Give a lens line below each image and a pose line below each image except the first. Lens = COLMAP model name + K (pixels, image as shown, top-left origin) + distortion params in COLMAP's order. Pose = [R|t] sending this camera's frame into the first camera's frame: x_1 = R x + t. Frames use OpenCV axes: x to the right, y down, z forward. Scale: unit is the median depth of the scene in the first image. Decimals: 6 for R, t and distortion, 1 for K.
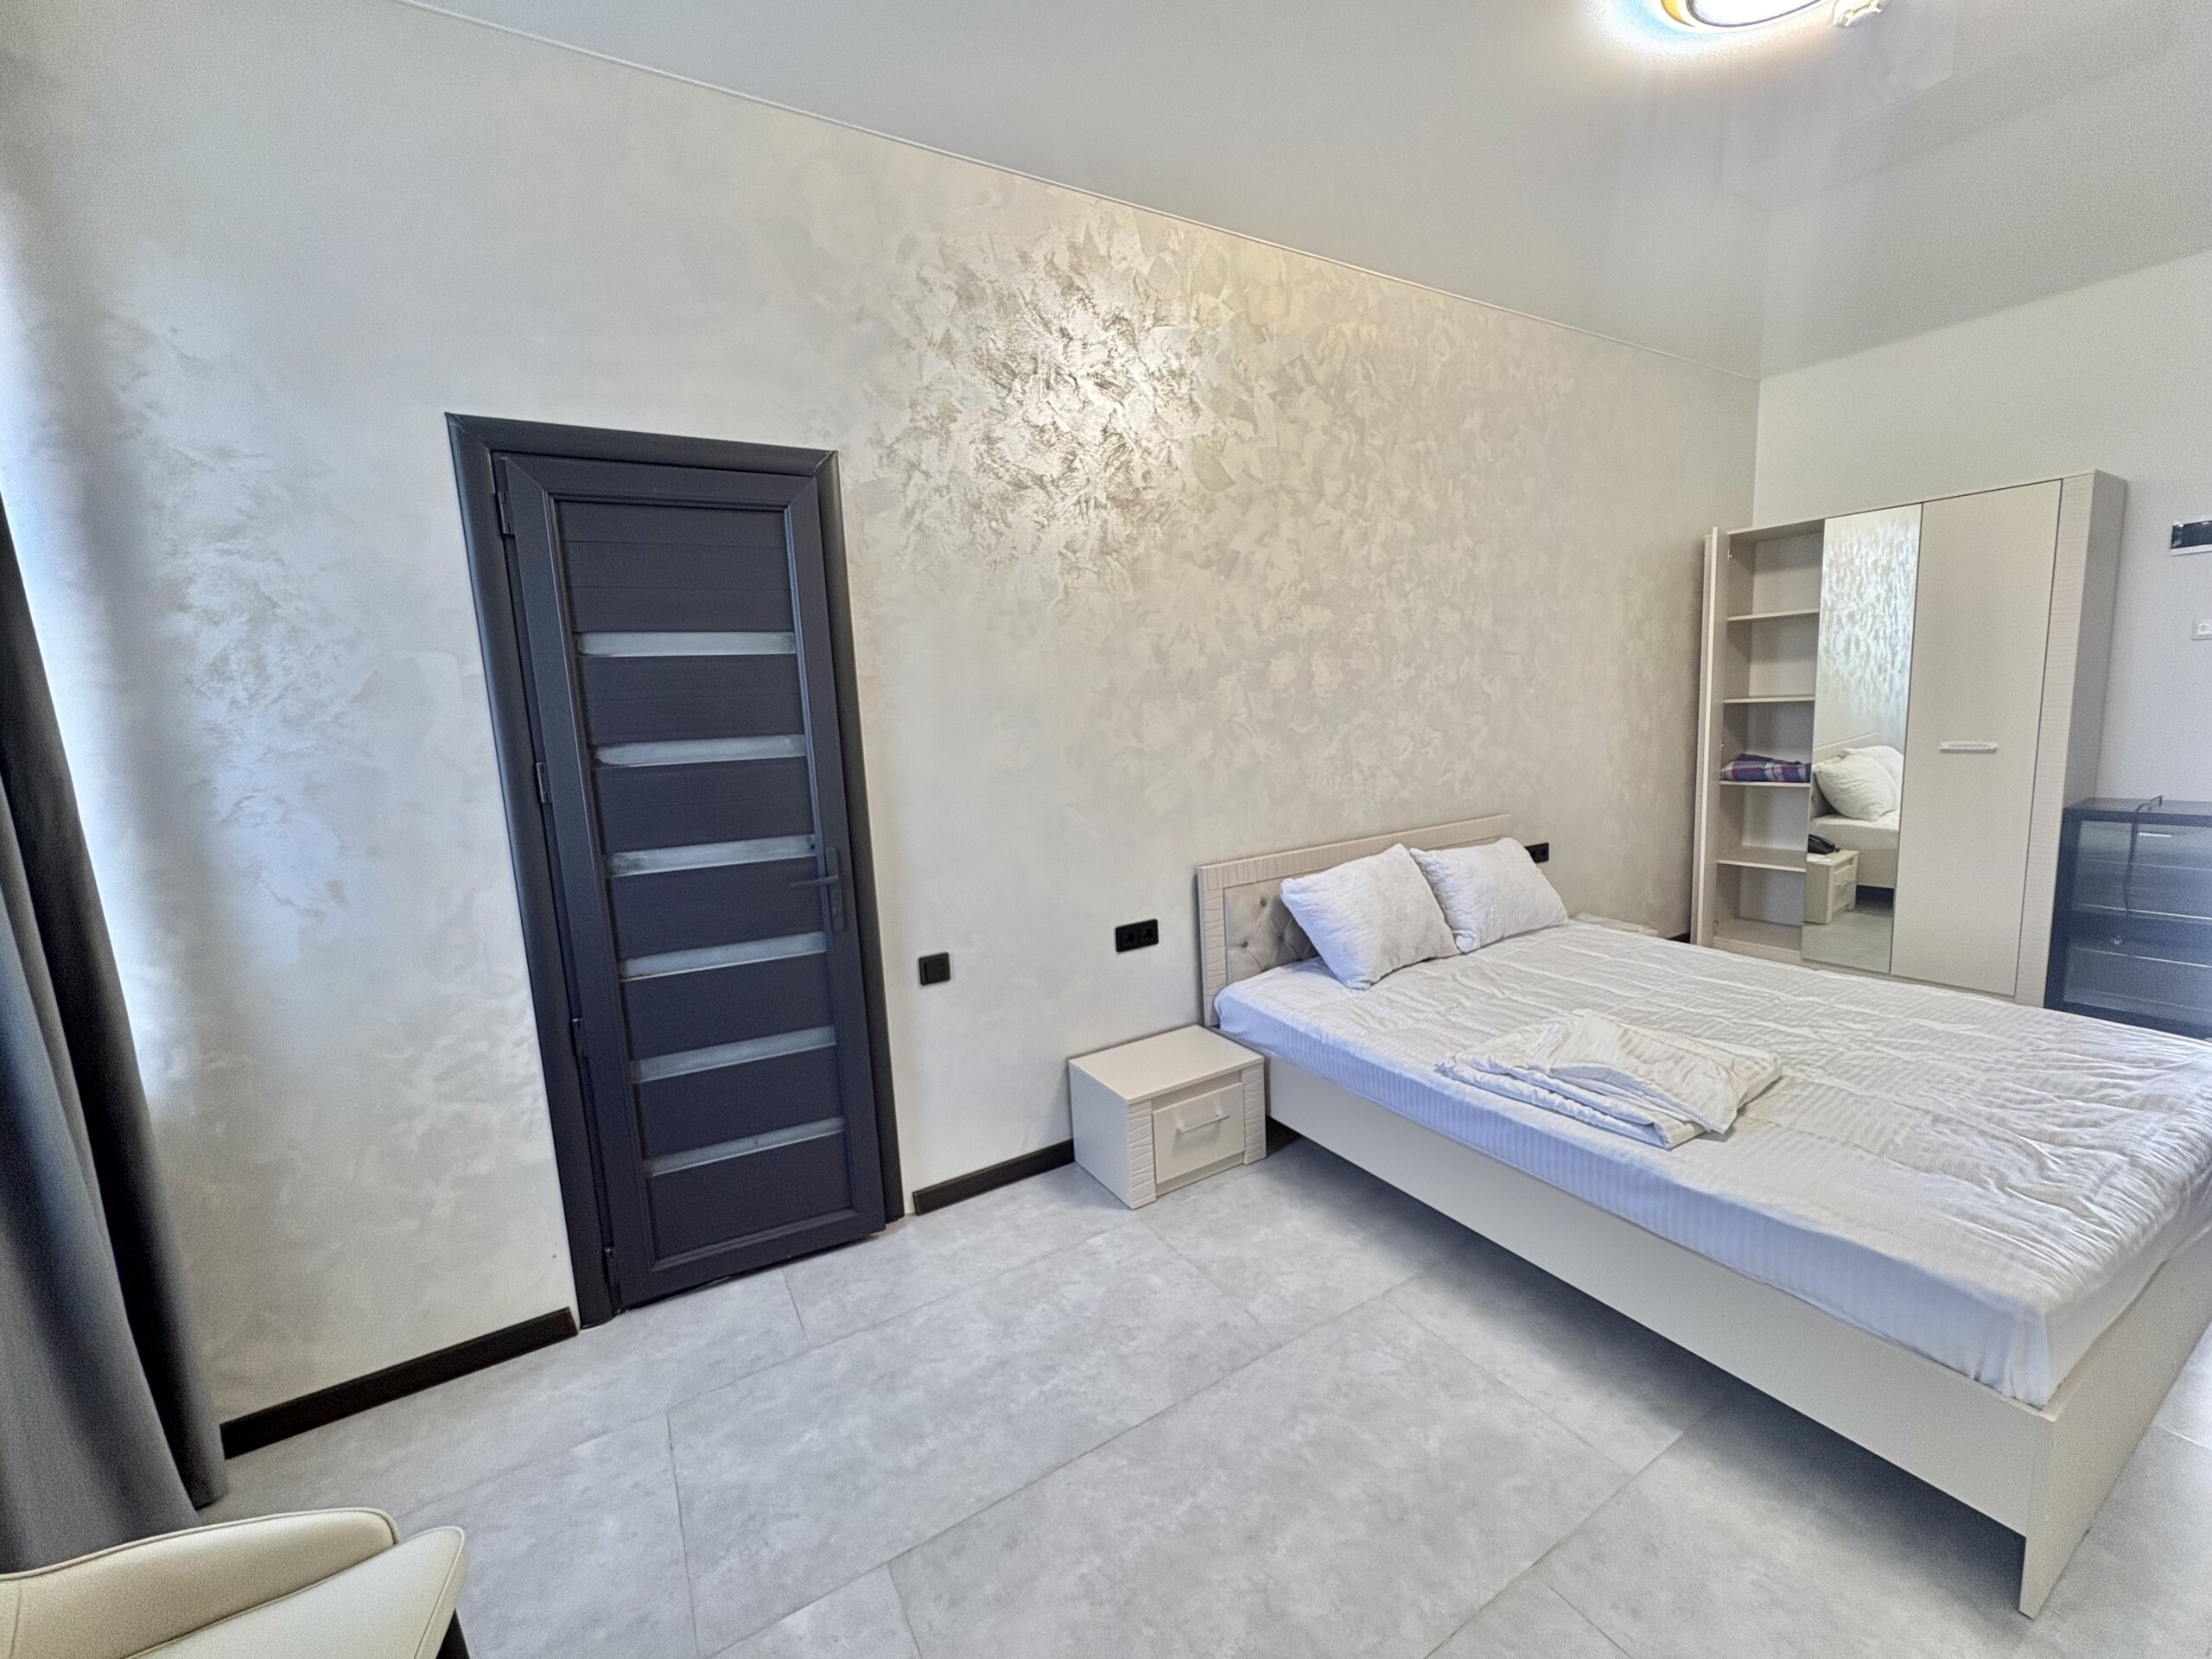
lens RADIAL K [[888.2, 0, 1106.0], [0, 888.2, 829.5], [0, 0, 1]] dist [0.002434, 0.000123]
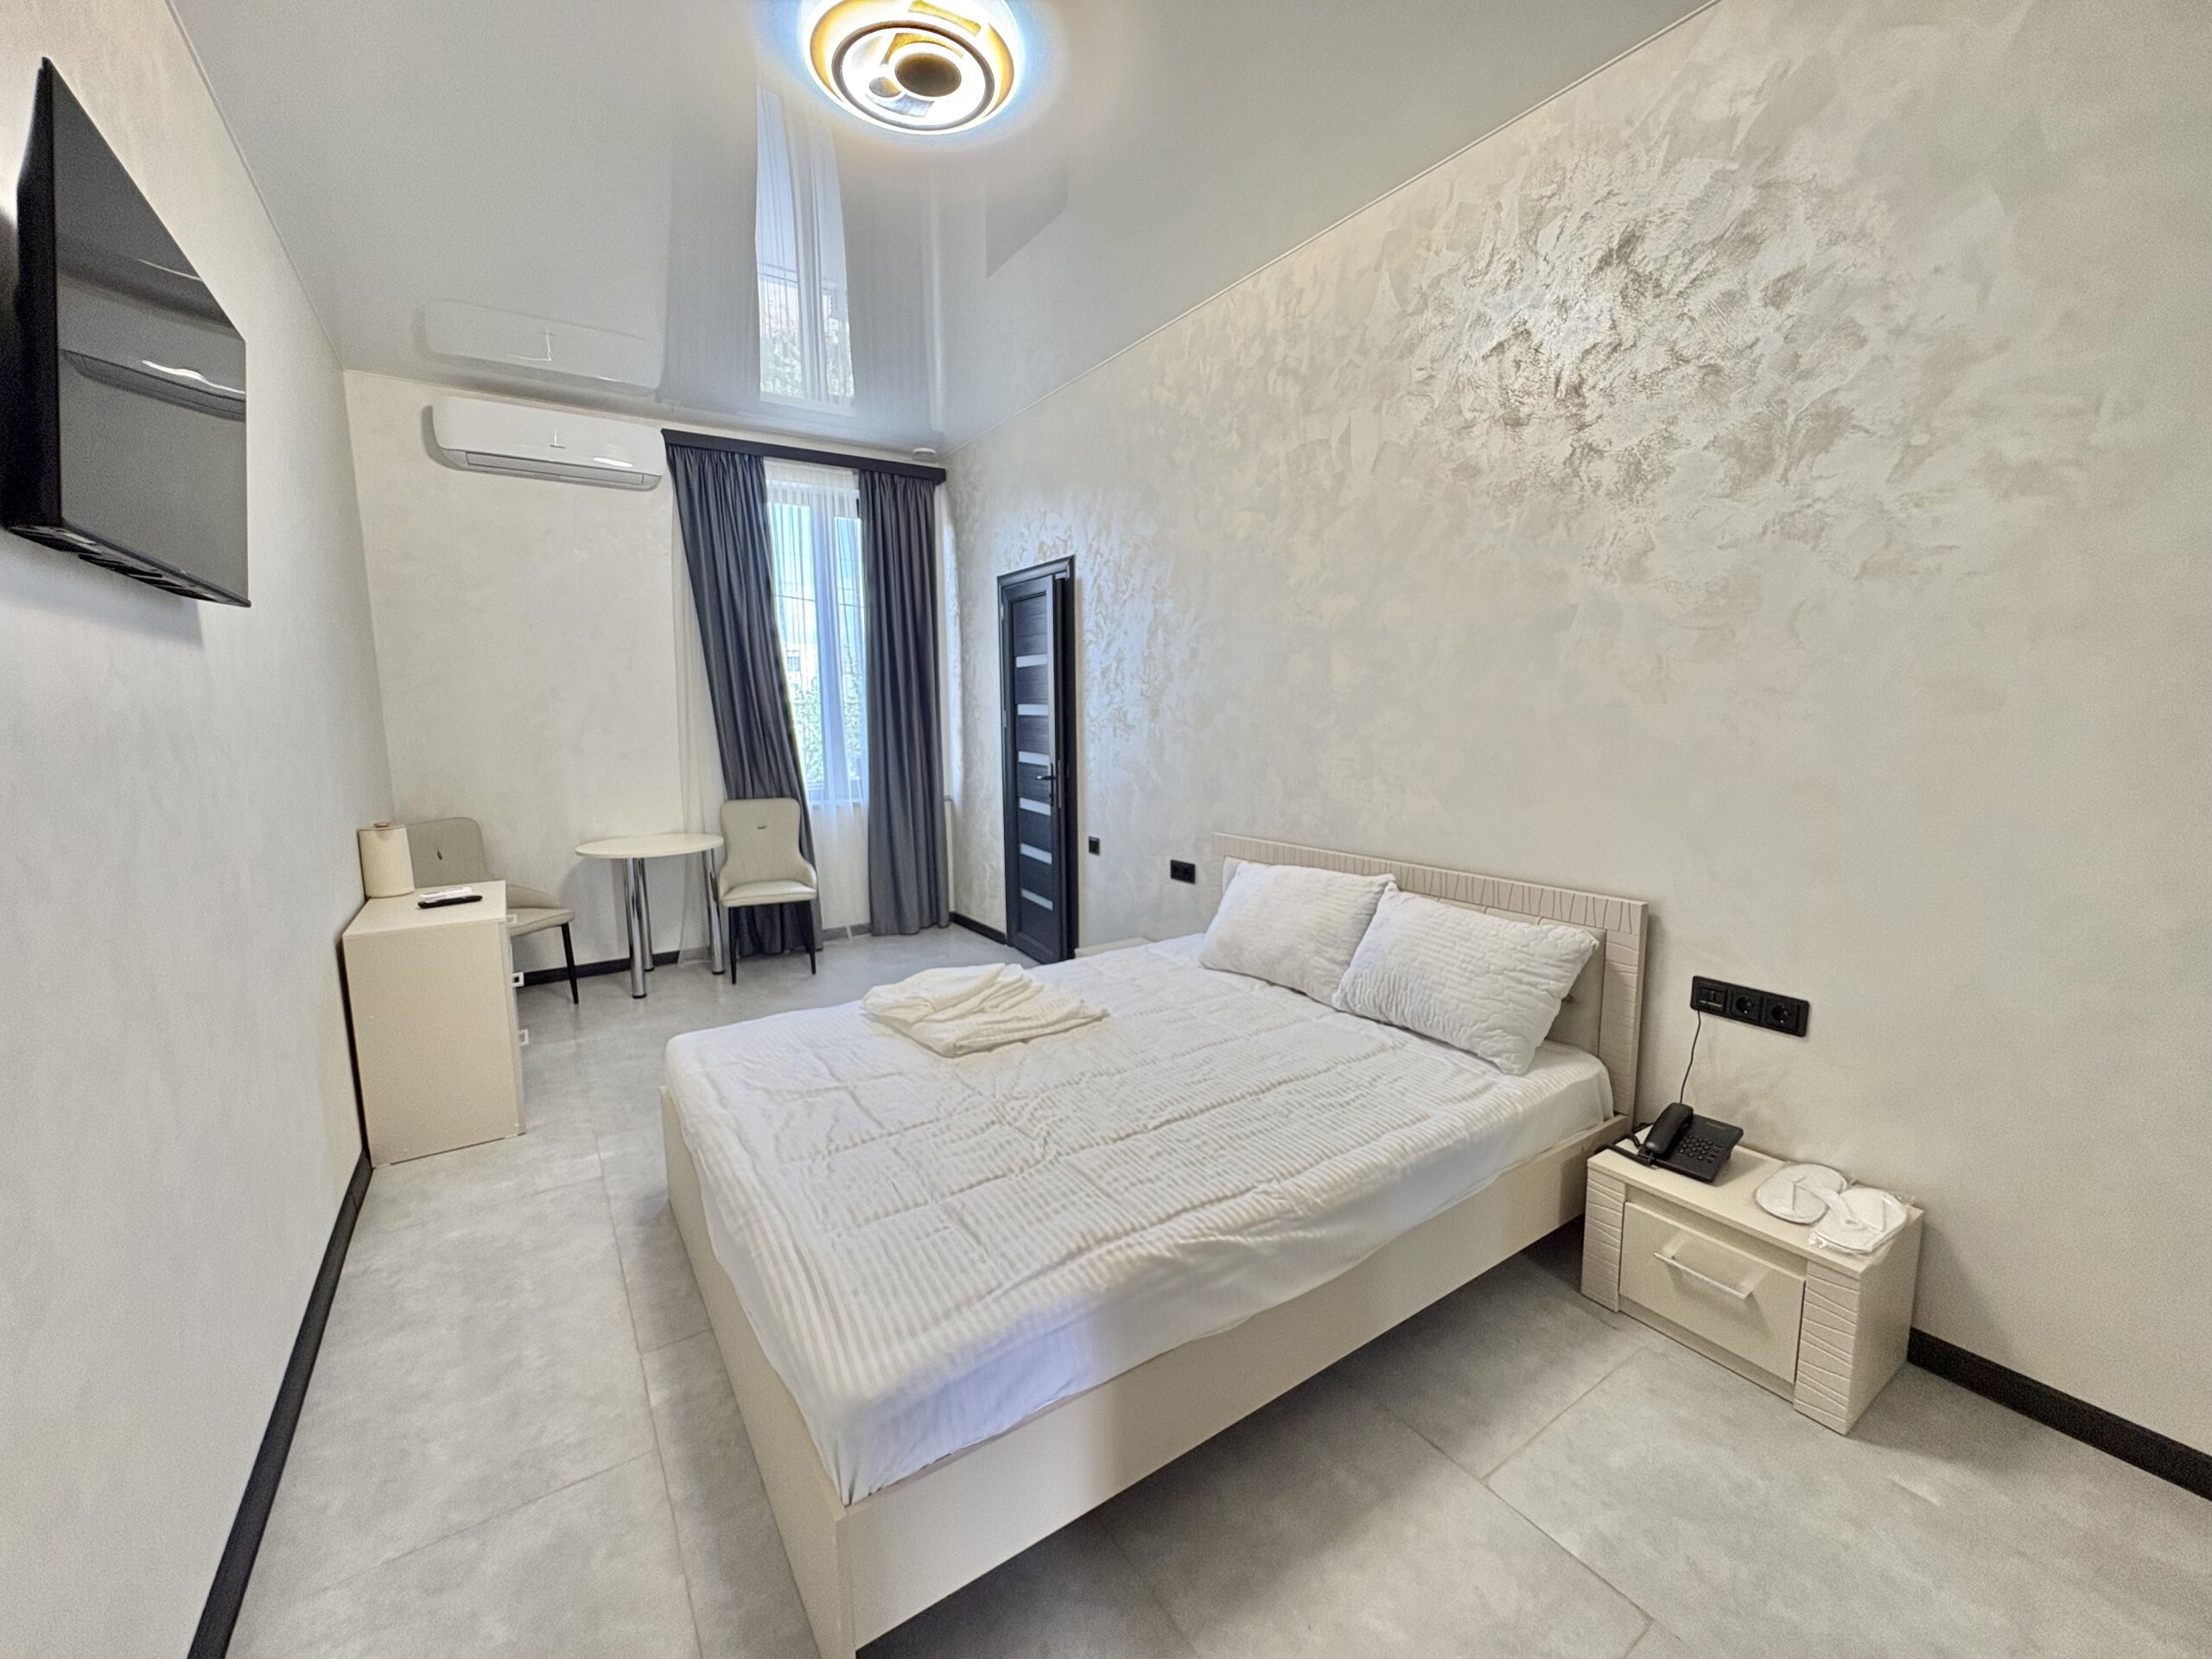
lens RADIAL K [[888.2, 0, 1106.0], [0, 888.2, 829.5], [0, 0, 1]] dist [0.002434, 0.000123]
pose [[0.054045, 0.188919, -0.980504, 1.214949], [-0.123114, 0.975708, 0.181209, -0.153380], [0.990920, 0.110921, 0.075990, 0.730089]]
